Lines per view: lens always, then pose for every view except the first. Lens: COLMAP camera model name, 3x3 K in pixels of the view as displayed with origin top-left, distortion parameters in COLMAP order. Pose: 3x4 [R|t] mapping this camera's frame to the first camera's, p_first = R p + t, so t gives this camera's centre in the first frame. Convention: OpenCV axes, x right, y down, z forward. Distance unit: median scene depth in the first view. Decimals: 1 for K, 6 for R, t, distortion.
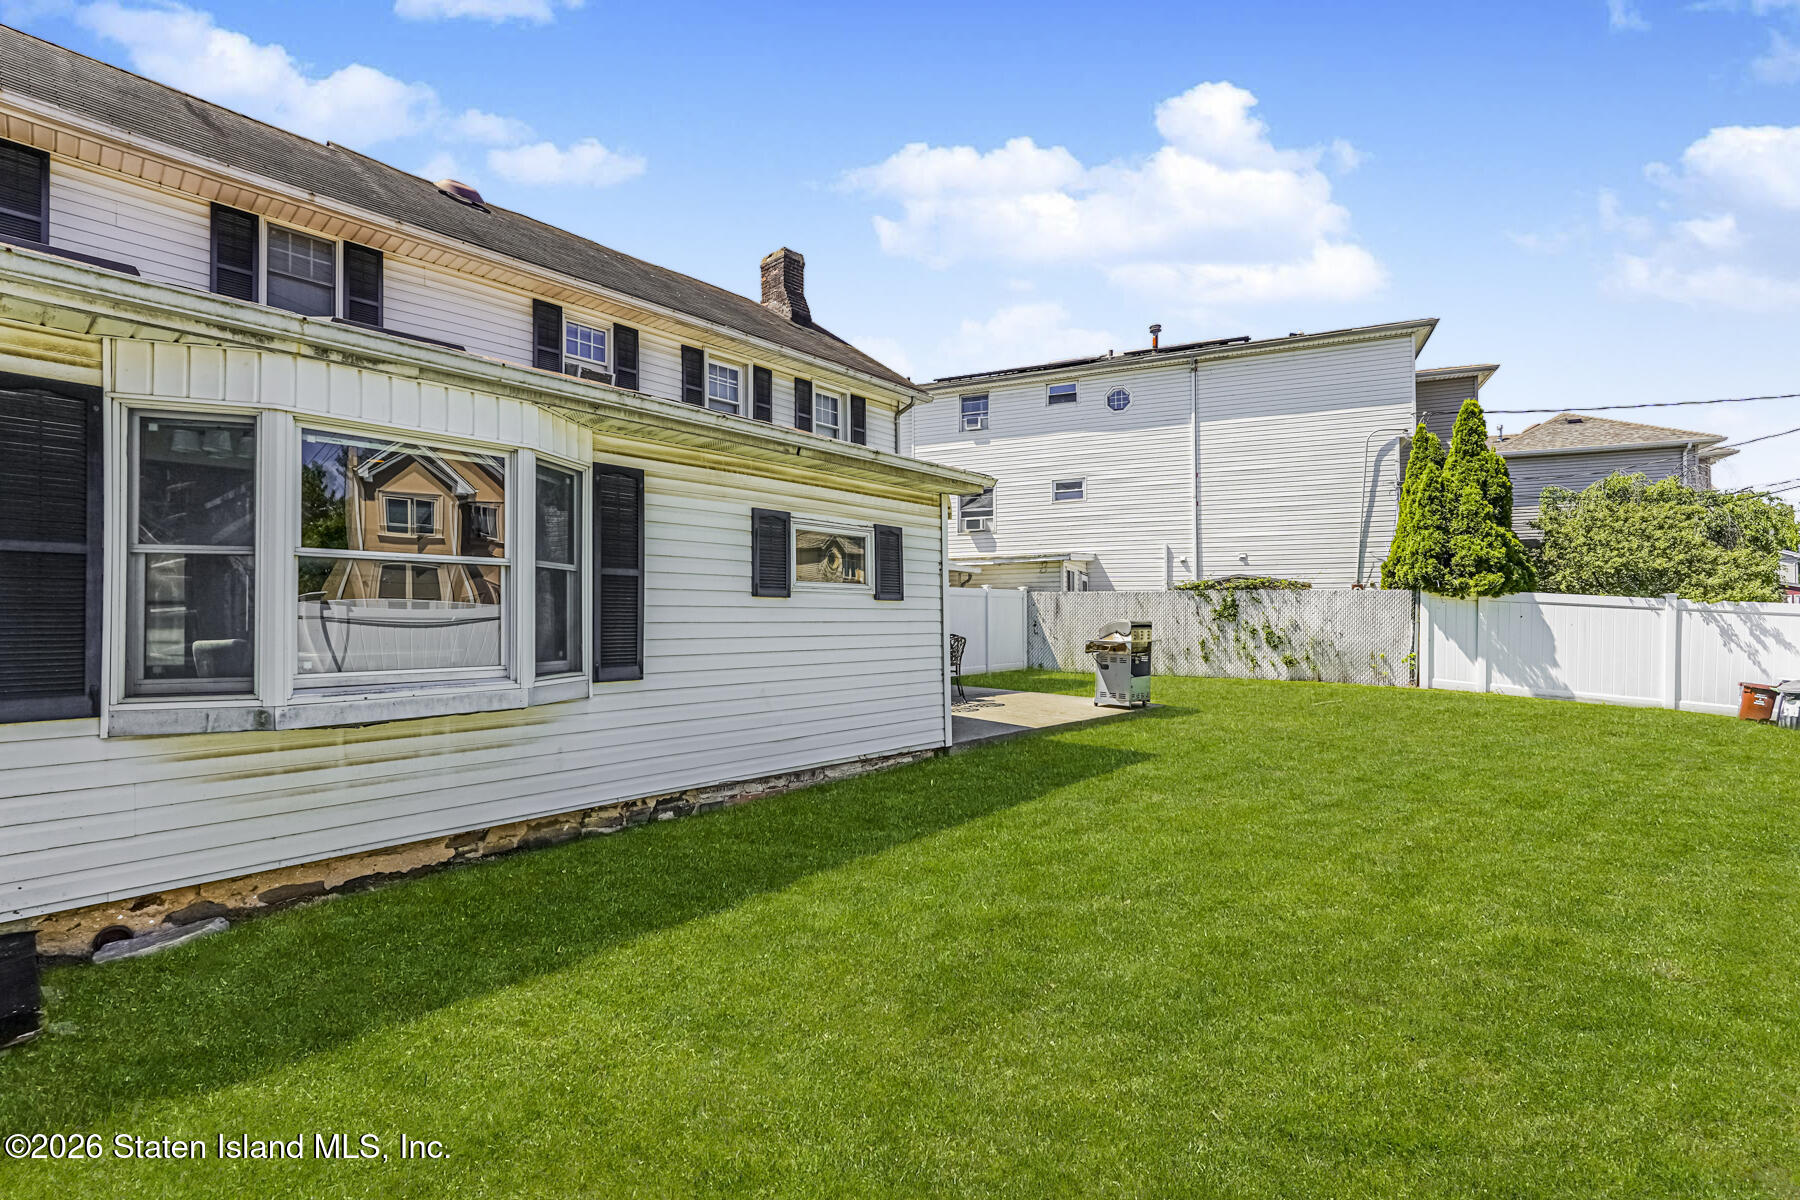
lens RADIAL K [[794.6, 0, 905.0], [0, 794.6, 606.4], [0, 0, 1]] dist [-0.003051, 0.001523]
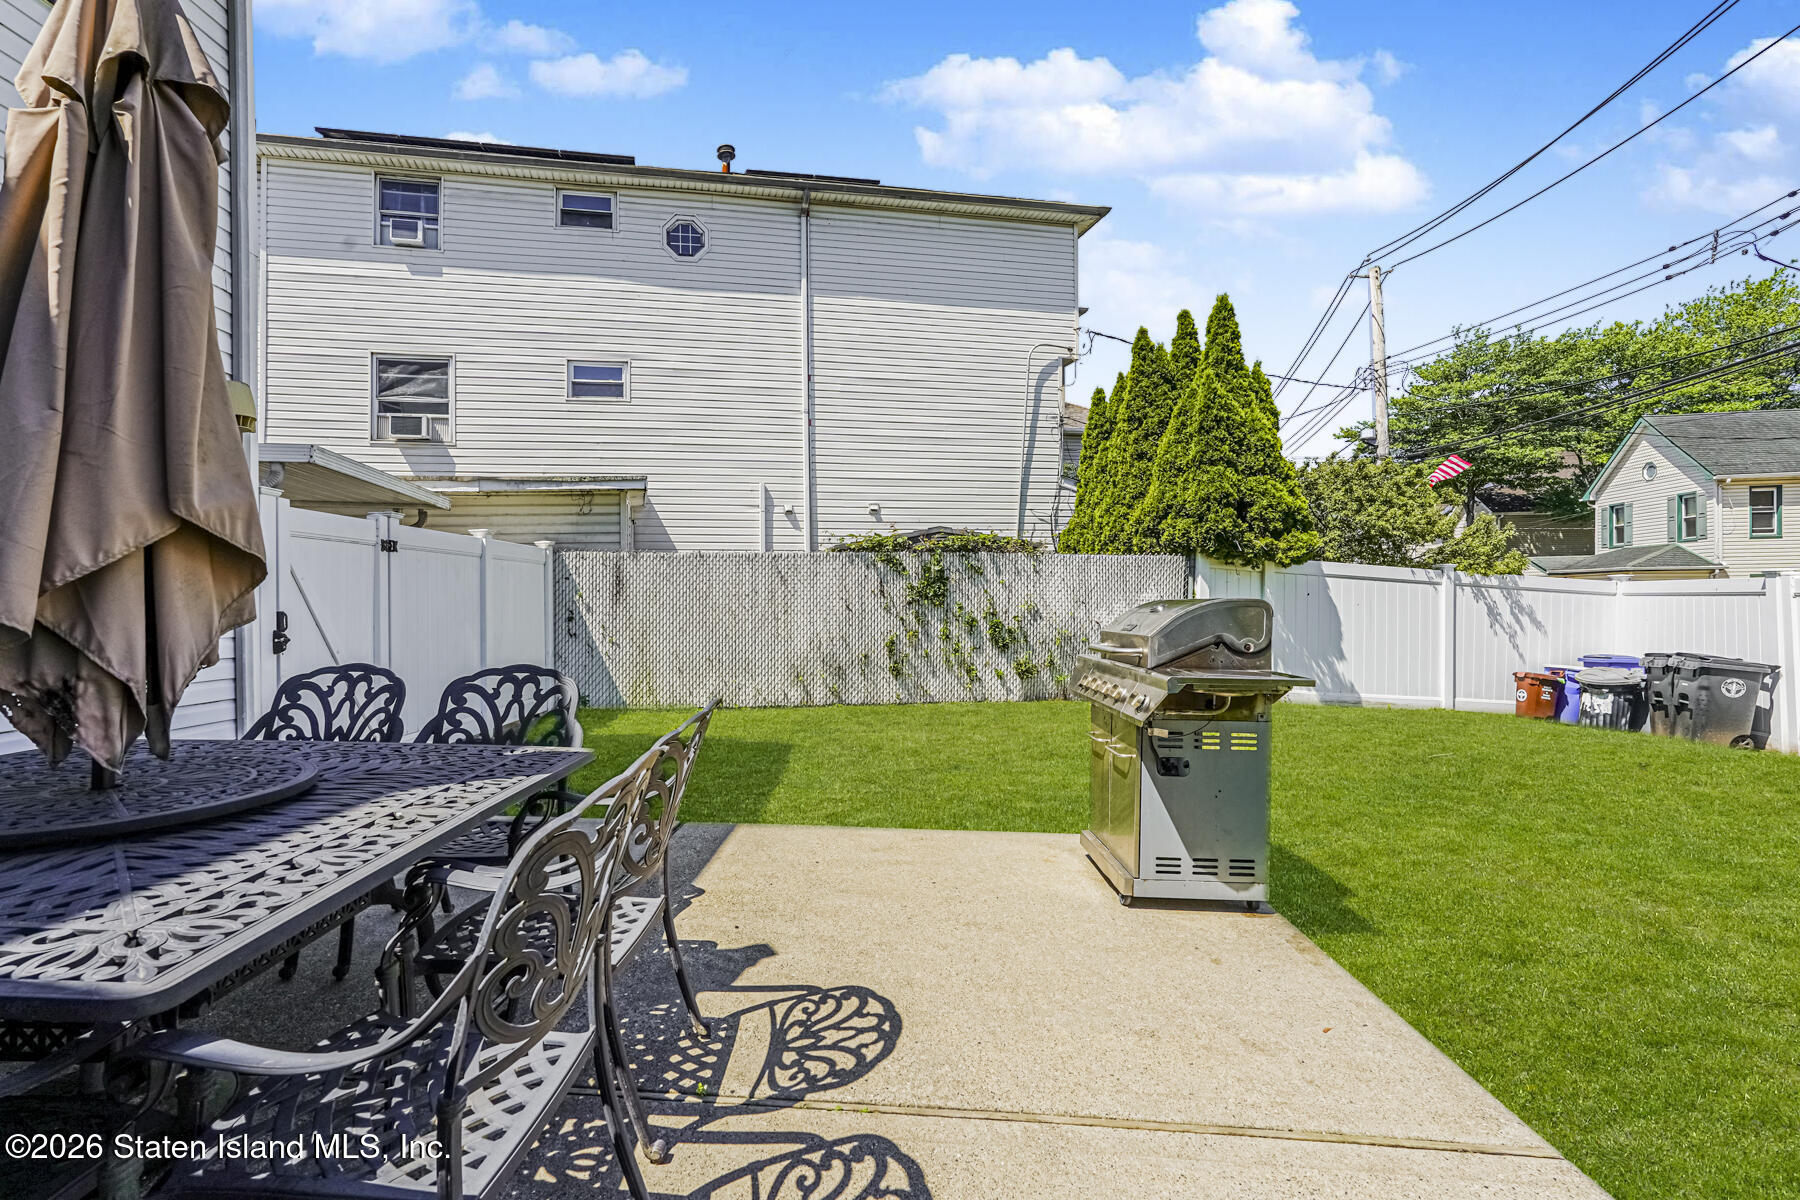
lens RADIAL K [[903.5, 0, 895.7], [0, 903.5, 580.1], [0, 0, 1]] dist [-0.004988, 0.000245]
pose [[0.801703, 0.004904, 0.597702, -0.012383], [0.003172, 0.999917, -0.012458, 0.007808], [-0.597714, 0.011884, 0.801621, 0.475025]]
